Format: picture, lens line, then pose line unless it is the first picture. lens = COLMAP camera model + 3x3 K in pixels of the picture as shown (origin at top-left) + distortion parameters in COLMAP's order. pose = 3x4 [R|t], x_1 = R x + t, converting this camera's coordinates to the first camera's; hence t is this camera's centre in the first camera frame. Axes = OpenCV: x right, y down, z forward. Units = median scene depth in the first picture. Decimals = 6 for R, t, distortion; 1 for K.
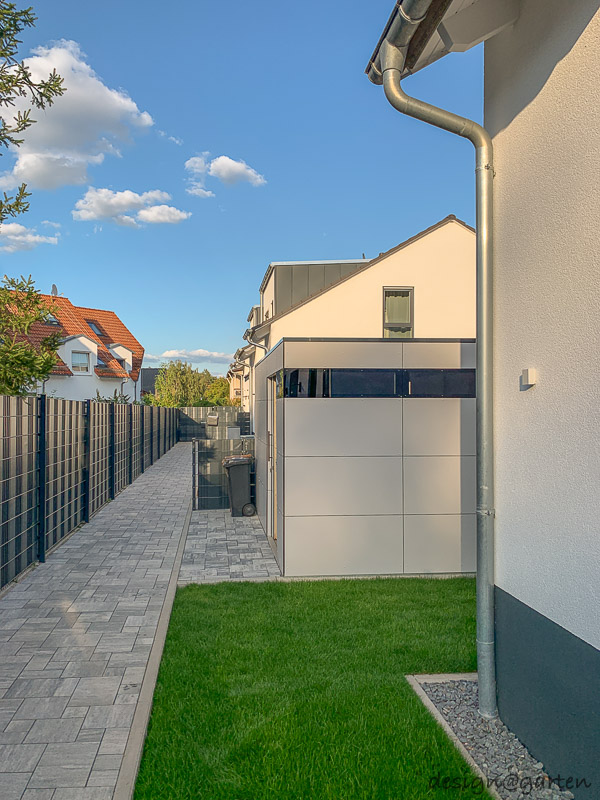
lens RADIAL K [[623.3, 0, 284.8], [0, 623.3, 401.5], [0, 0, 1]] dist [0.006387, -0.007371]
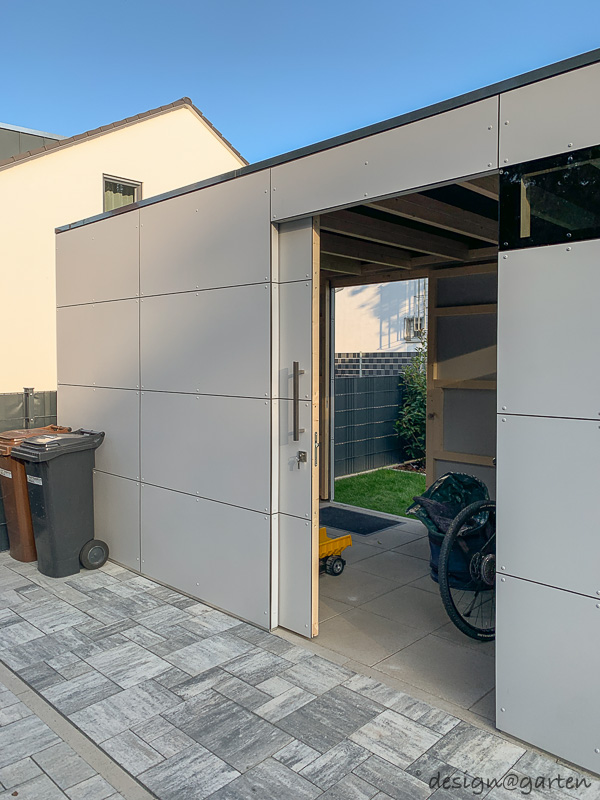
lens RADIAL K [[610.7, 0, 300.0], [0, 610.7, 400.0], [0, 0, 1]] dist [0.000246, -0.001742]
pose [[0.765543, -0.030219, 0.642675, -0.324967], [-0.014401, 0.997841, 0.064073, 0.057011], [-0.643223, -0.058306, 0.763455, 0.866064]]
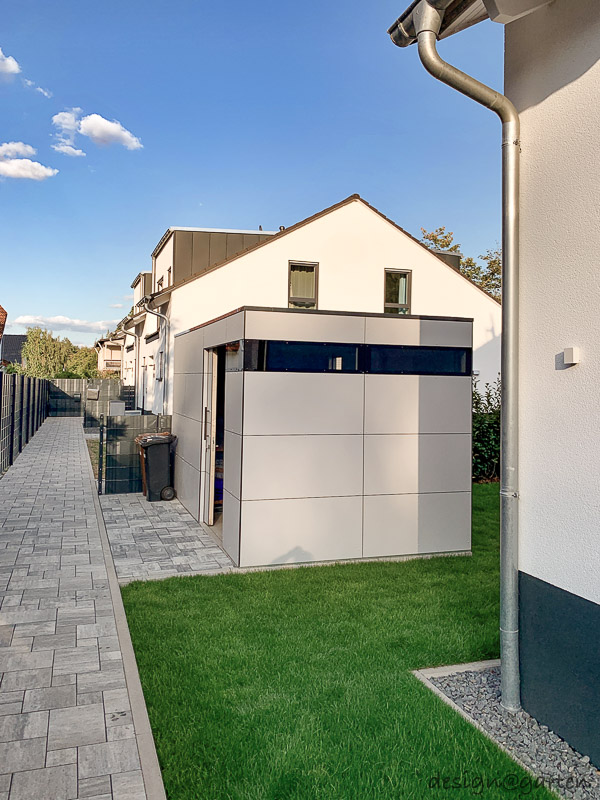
lens RADIAL K [[634.7, 0, 301.3], [0, 634.7, 352.1], [0, 0, 1]] dist [-0.000477, -0.001361]
pose [[0.972864, 0.027756, 0.229707, -0.134528], [-0.019010, 0.999011, -0.040204, 0.001892], [-0.230596, 0.034746, 0.972429, 0.065981]]
